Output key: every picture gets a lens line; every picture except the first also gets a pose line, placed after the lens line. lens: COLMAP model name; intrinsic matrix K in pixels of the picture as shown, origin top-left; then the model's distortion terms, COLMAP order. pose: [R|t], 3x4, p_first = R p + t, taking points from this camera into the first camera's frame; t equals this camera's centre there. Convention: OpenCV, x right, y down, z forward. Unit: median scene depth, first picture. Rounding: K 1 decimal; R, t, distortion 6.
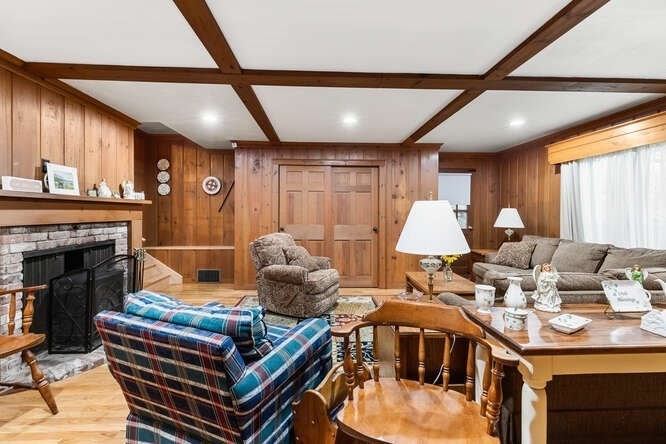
lens RADIAL K [[303.9, 0, 328.2], [0, 303.9, 216.8], [0, 0, 1]] dist [0.001984, 0.000194]
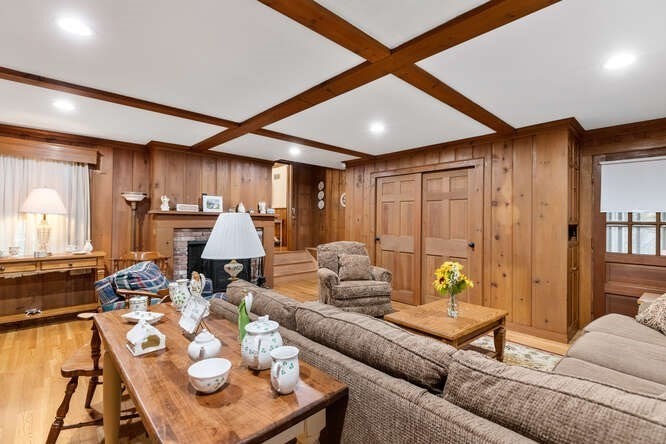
lens RADIAL K [[303.9, 0, 328.2], [0, 303.9, 216.8], [0, 0, 1]] dist [0.001984, 0.000194]
pose [[0.644158, -0.005629, -0.764871, 0.662814], [-0.019645, 0.999521, -0.023901, -0.008738], [0.764640, 0.030422, 0.643739, 0.244564]]
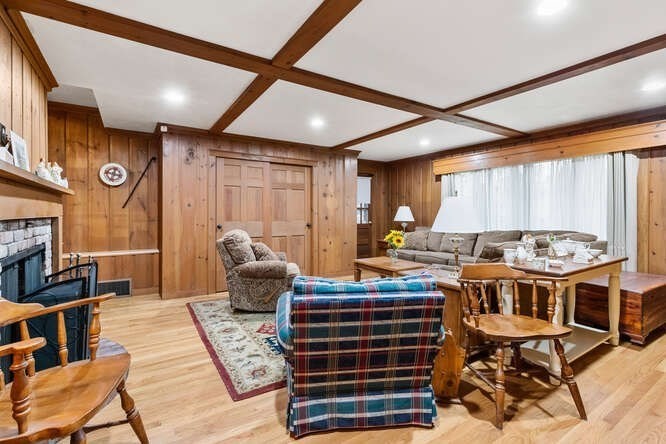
lens RADIAL K [[313.1, 0, 331.8], [0, 313.1, 218.7], [0, 0, 1]] dist [0.001027, -0.000121]
pose [[0.860302, -0.010529, 0.509677, -0.425602], [0.008857, 0.999944, 0.005708, 0.016718], [-0.509708, -0.000397, 0.860347, 0.012046]]
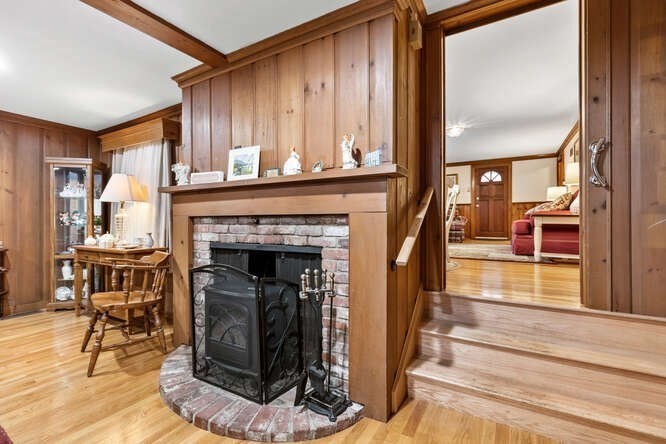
lens RADIAL K [[303.9, 0, 328.2], [0, 303.9, 216.8], [0, 0, 1]] dist [0.001984, 0.000194]
pose [[-0.558165, -0.009799, -0.829672, -0.207415], [-0.010050, 0.999937, -0.005049, 0.018193], [0.829669, 0.005520, -0.558229, 1.142620]]
